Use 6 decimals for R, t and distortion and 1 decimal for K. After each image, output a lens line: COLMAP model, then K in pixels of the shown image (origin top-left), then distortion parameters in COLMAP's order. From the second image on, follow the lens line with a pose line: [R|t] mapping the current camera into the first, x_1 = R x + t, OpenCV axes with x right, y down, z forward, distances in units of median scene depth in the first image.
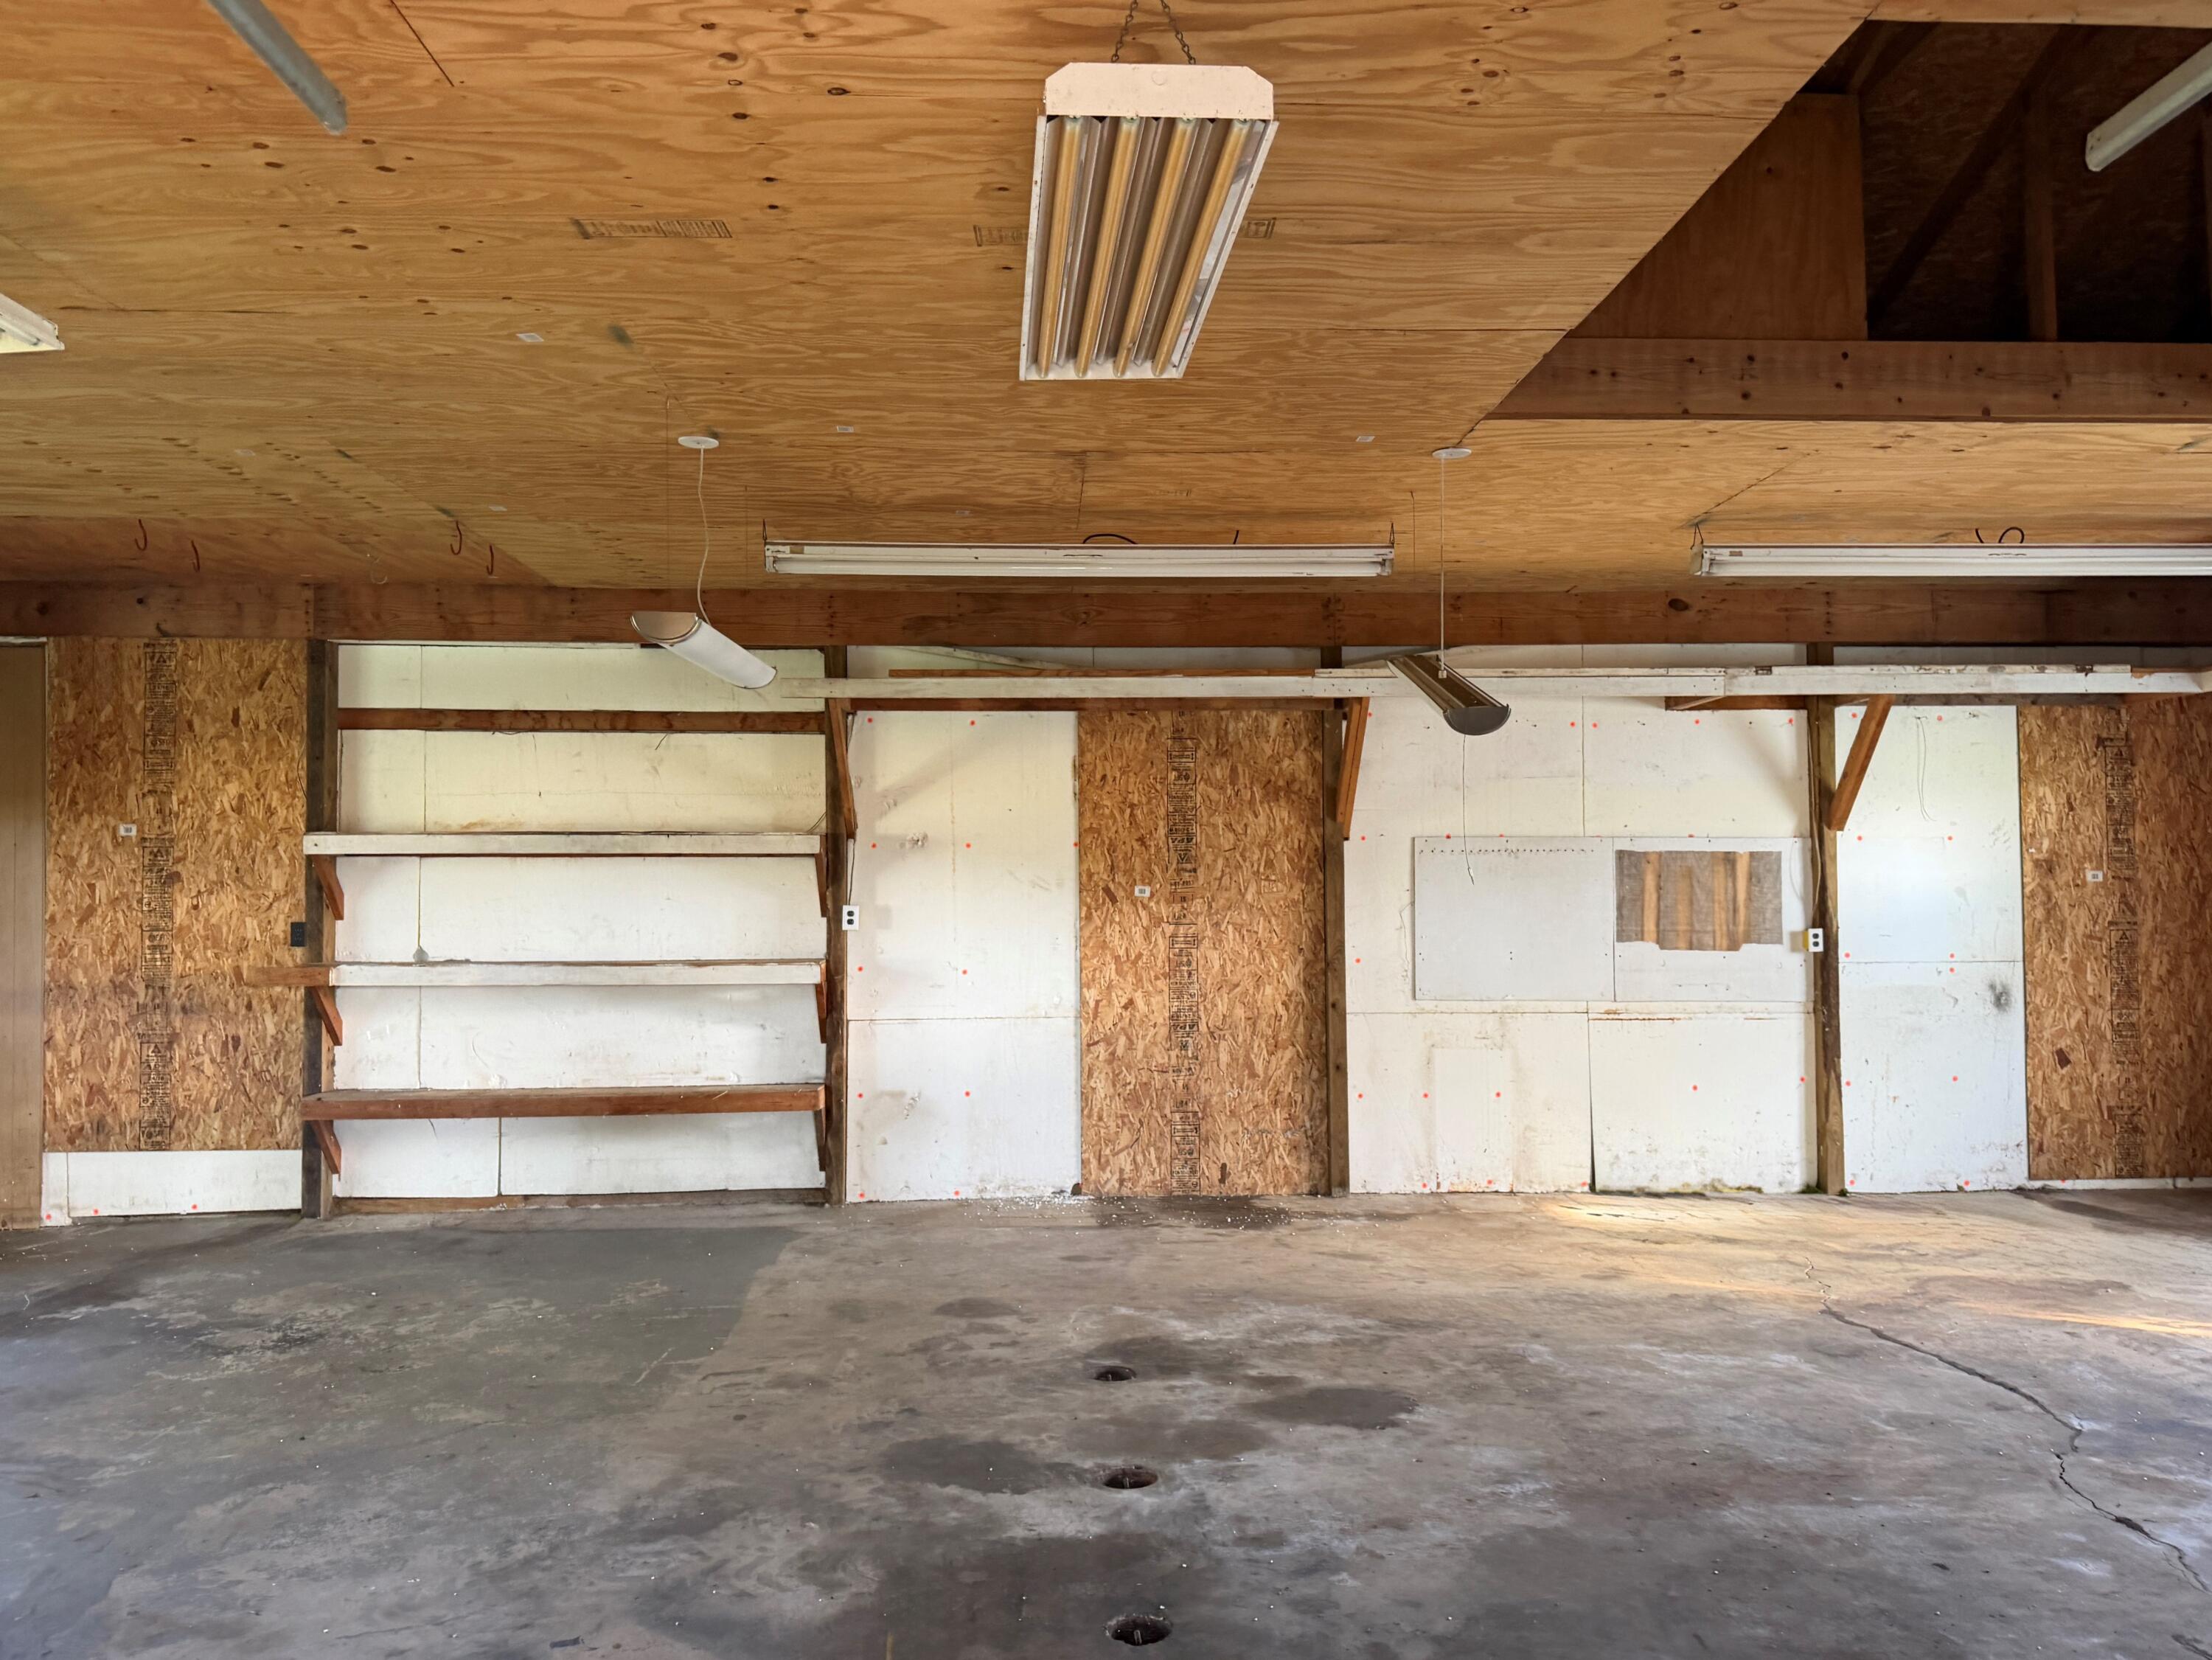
lens RADIAL K [[1657.7, 0, 1130.6], [0, 1657.7, 805.5], [0, 0, 1]] dist [0.099881, -0.156503]
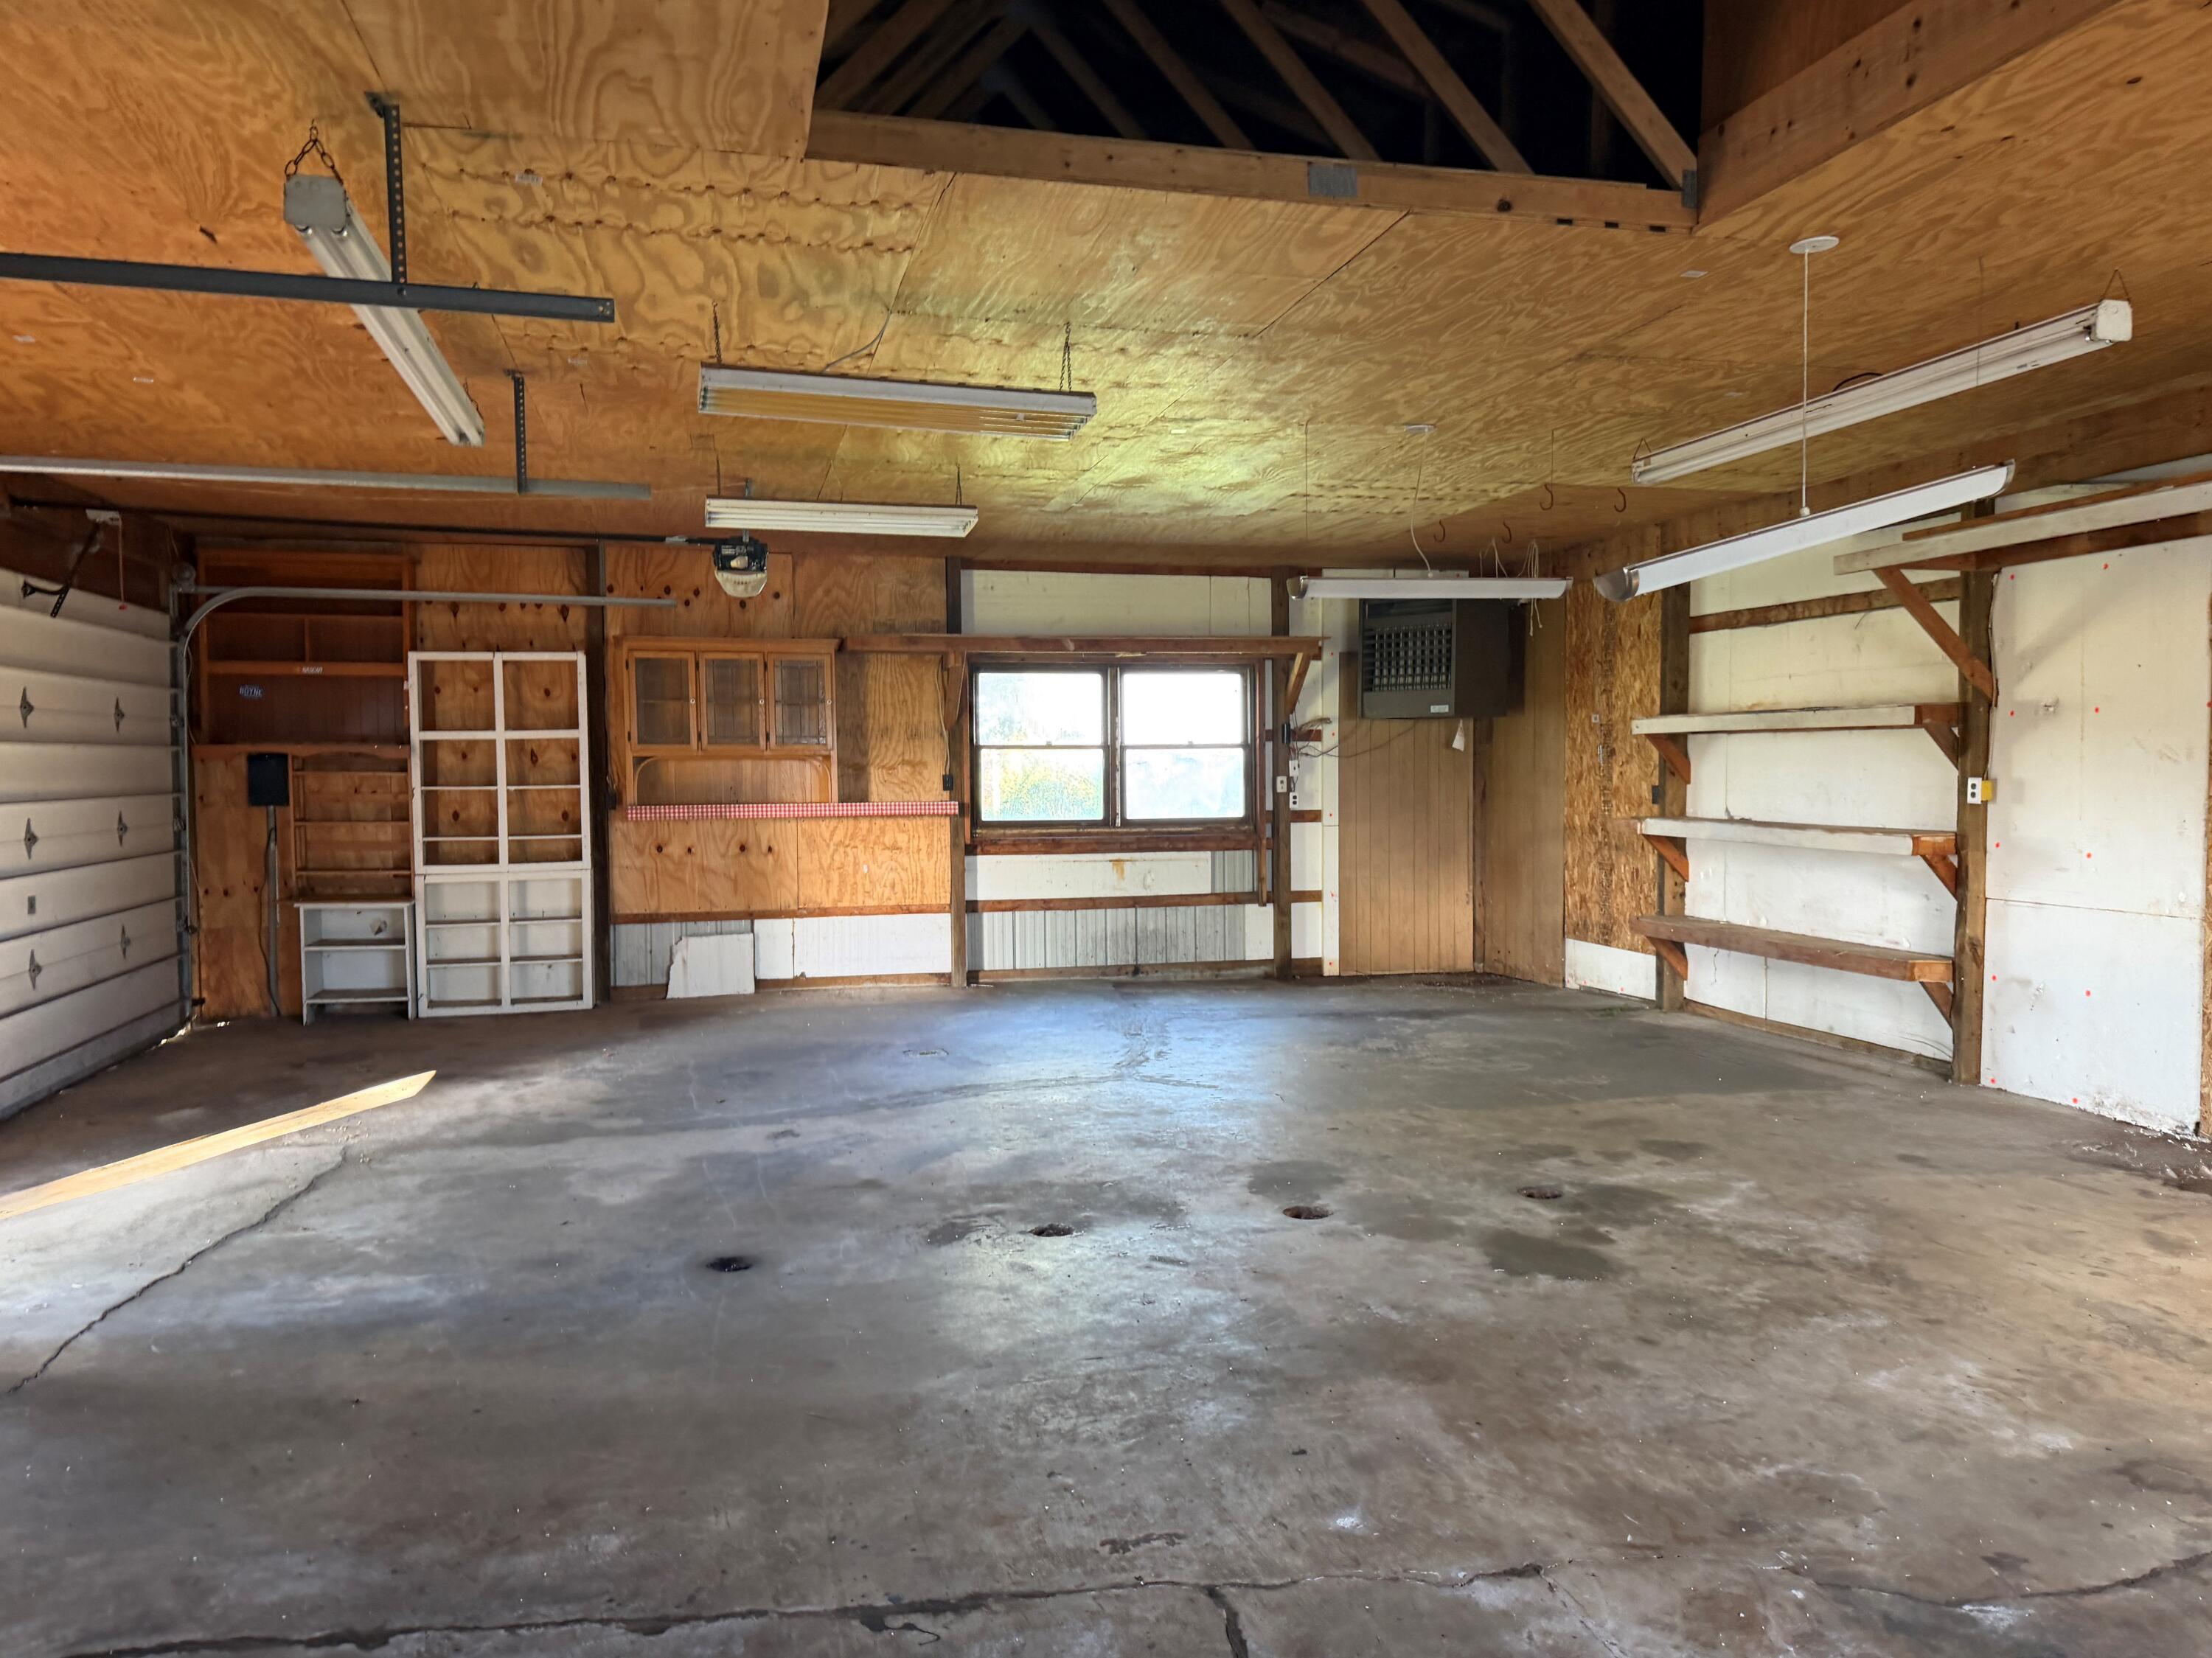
lens RADIAL K [[1644.1, 0, 1105.4], [0, 1644.1, 824.0], [0, 0, 1]] dist [-0.013432, -0.005022]
pose [[0.160496, 0.038301, -0.986293, 0.942111], [0.057549, 0.997184, 0.048089, 0.017633], [0.985357, -0.064478, 0.157839, 0.502255]]
